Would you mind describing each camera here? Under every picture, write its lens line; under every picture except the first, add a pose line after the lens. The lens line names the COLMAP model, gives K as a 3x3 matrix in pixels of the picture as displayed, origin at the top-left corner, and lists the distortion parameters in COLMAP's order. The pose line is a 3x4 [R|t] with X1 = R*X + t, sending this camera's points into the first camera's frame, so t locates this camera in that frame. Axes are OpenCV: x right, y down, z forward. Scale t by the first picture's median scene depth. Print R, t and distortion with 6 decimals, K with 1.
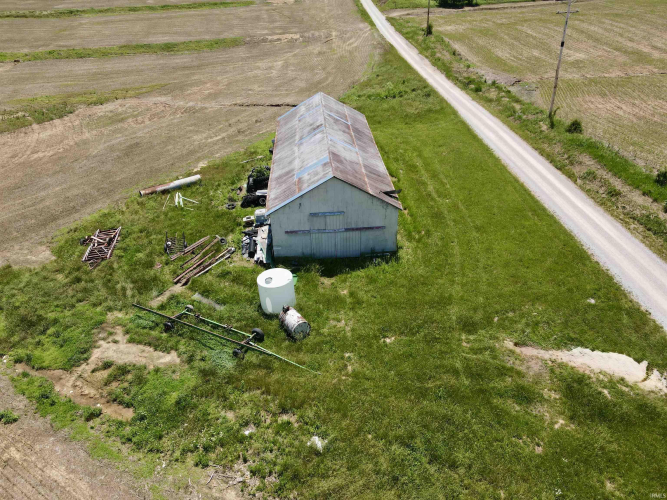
lens RADIAL K [[472.1, 0, 334.9], [0, 472.1, 248.4], [0, 0, 1]] dist [0.009982, 0.007157]
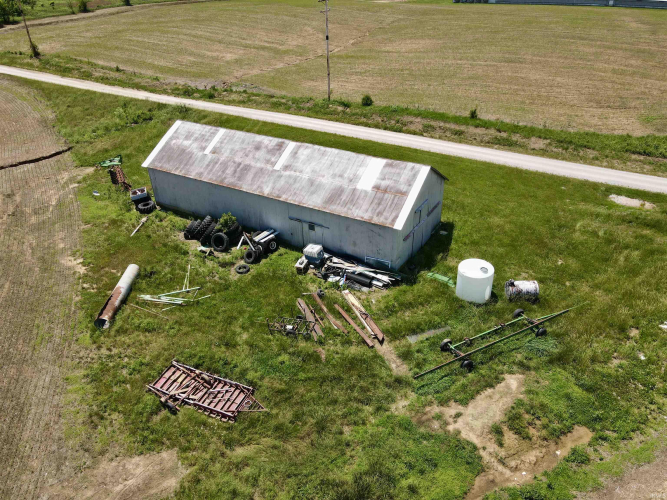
lens RADIAL K [[472.1, 0, 334.6], [0, 472.1, 251.5], [0, 0, 1]] dist [0.009982, 0.007157]
pose [[0.574770, -0.415874, 0.704761, -1.046239], [0.427712, 0.886905, 0.174533, -0.290019], [-0.697640, 0.201119, 0.687641, 0.526874]]
